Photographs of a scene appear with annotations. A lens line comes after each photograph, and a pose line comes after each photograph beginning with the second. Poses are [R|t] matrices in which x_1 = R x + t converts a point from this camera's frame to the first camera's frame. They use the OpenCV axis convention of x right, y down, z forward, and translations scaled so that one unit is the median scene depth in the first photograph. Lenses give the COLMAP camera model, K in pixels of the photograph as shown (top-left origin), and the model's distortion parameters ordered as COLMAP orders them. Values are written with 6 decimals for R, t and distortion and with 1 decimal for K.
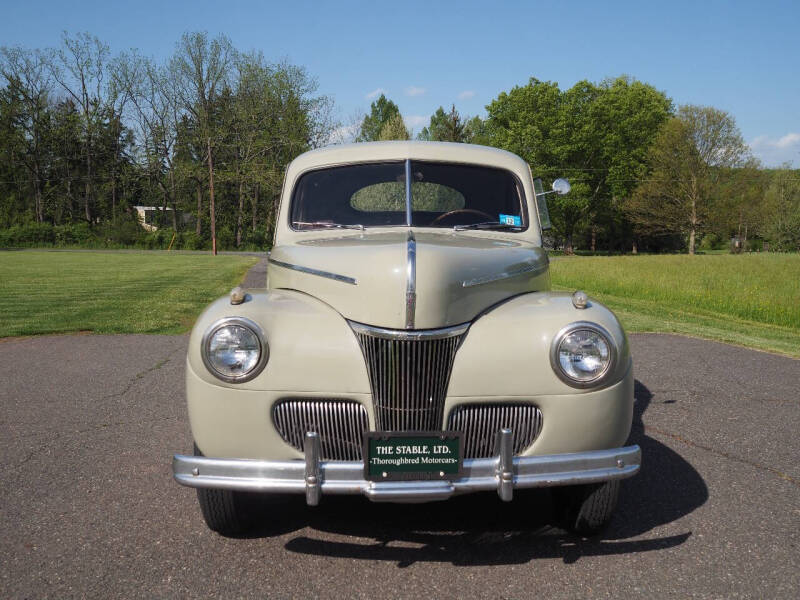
lens RADIAL K [[821.6, 0, 406.6], [0, 821.6, 297.5], [0, 0, 1]] dist [-0.001647, 0.011512]
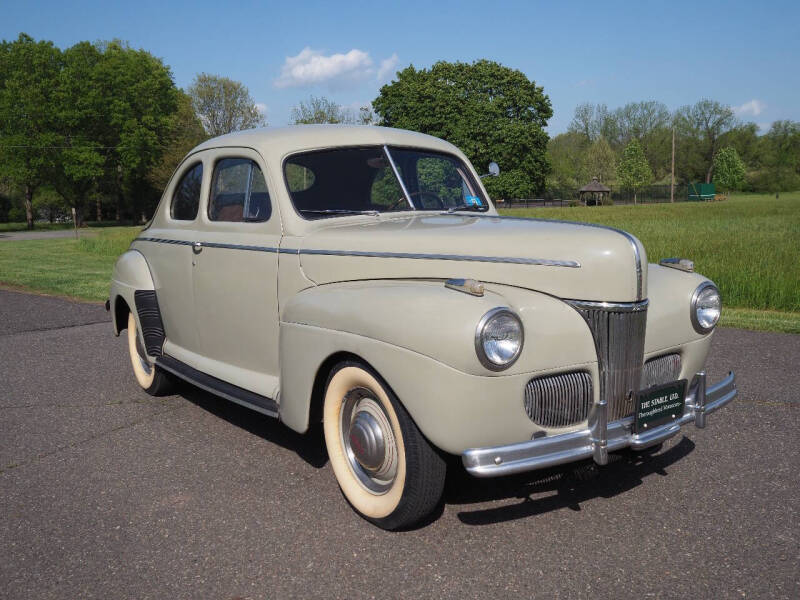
lens RADIAL K [[831.9, 0, 392.1], [0, 831.9, 300.5], [0, 0, 1]] dist [-0.019004, 0.011360]
pose [[0.818941, -0.099068, 0.565262, -0.909598], [0.075125, 0.995018, 0.065547, -0.063498], [-0.568939, -0.011213, 0.822303, 0.212006]]
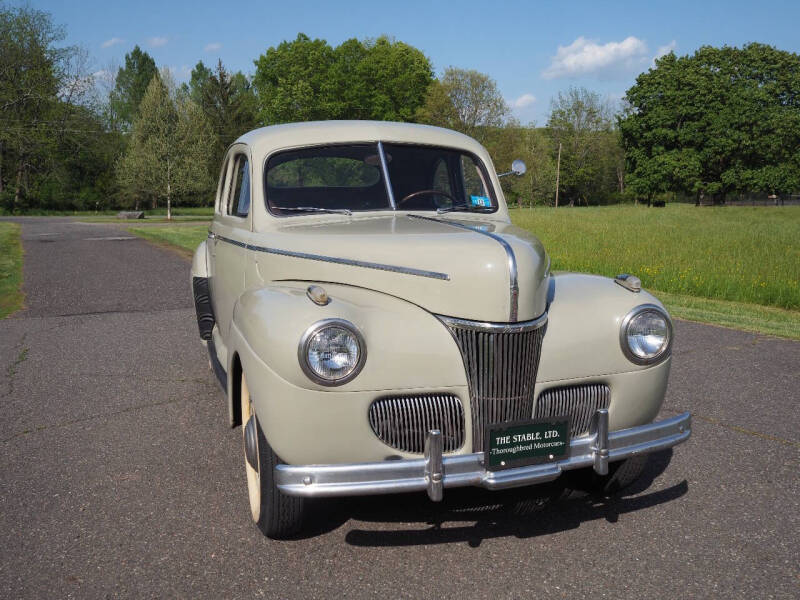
lens RADIAL K [[821.6, 0, 406.6], [0, 821.6, 297.5], [0, 0, 1]] dist [-0.001647, 0.011512]
pose [[0.956344, -0.051311, 0.287702, -0.400656], [0.036051, 0.997660, 0.058093, -0.054679], [-0.290010, -0.045185, 0.955956, 0.046472]]
